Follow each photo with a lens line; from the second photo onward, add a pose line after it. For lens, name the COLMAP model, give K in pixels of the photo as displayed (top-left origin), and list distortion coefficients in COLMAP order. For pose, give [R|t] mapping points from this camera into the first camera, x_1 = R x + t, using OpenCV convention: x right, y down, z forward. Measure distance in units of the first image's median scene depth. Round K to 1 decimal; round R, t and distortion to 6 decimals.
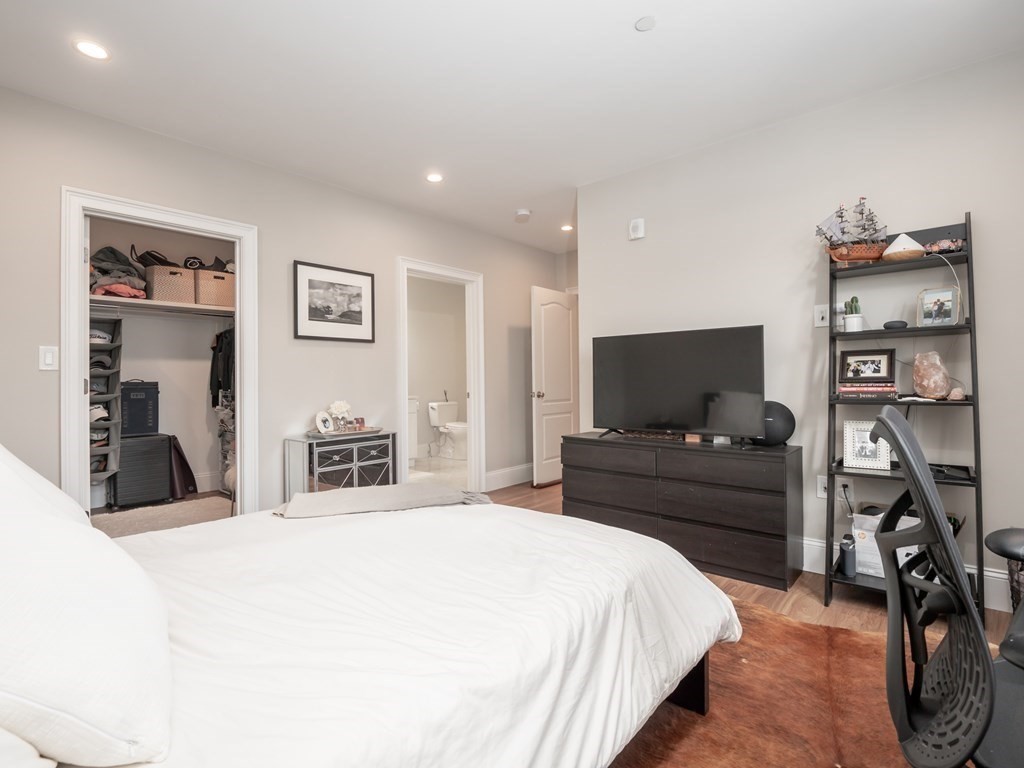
lens RADIAL K [[498.8, 0, 505.6], [0, 498.8, 375.9], [0, 0, 1]] dist [-0.005635, -0.008483]
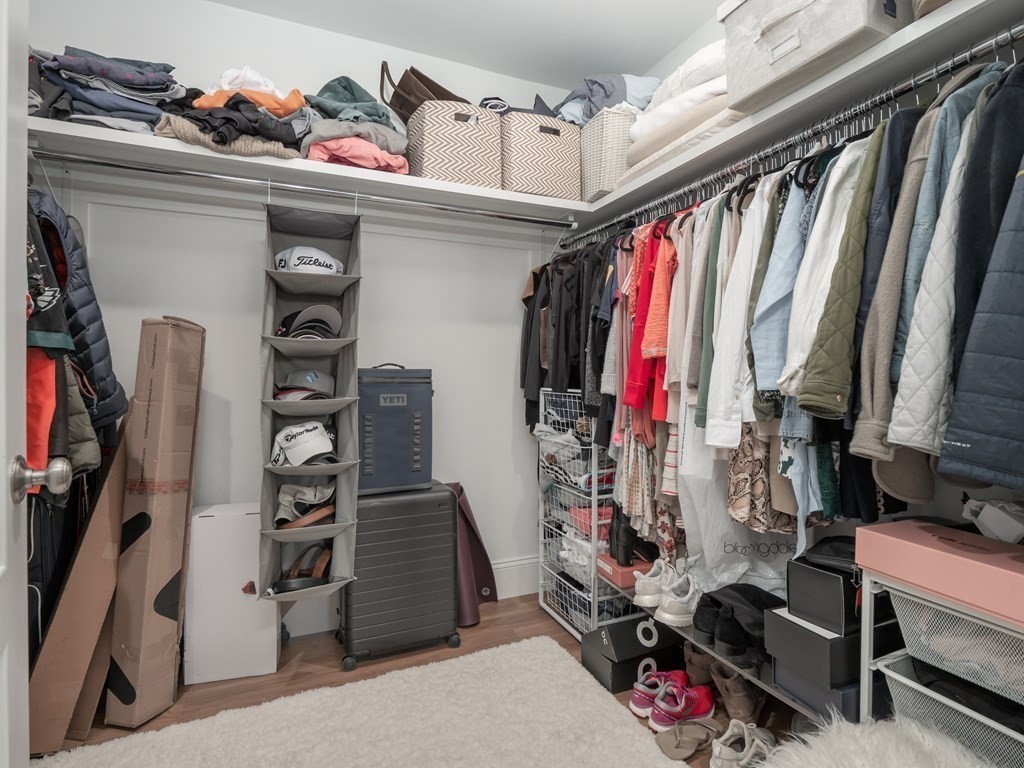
lens RADIAL K [[498.8, 0, 505.6], [0, 498.8, 375.9], [0, 0, 1]] dist [-0.005635, -0.008483]
pose [[0.908877, 0.008750, -0.416973, -0.488262], [-0.003533, 0.999906, 0.013282, 0.012637], [0.417050, -0.010598, 0.908822, 0.669468]]
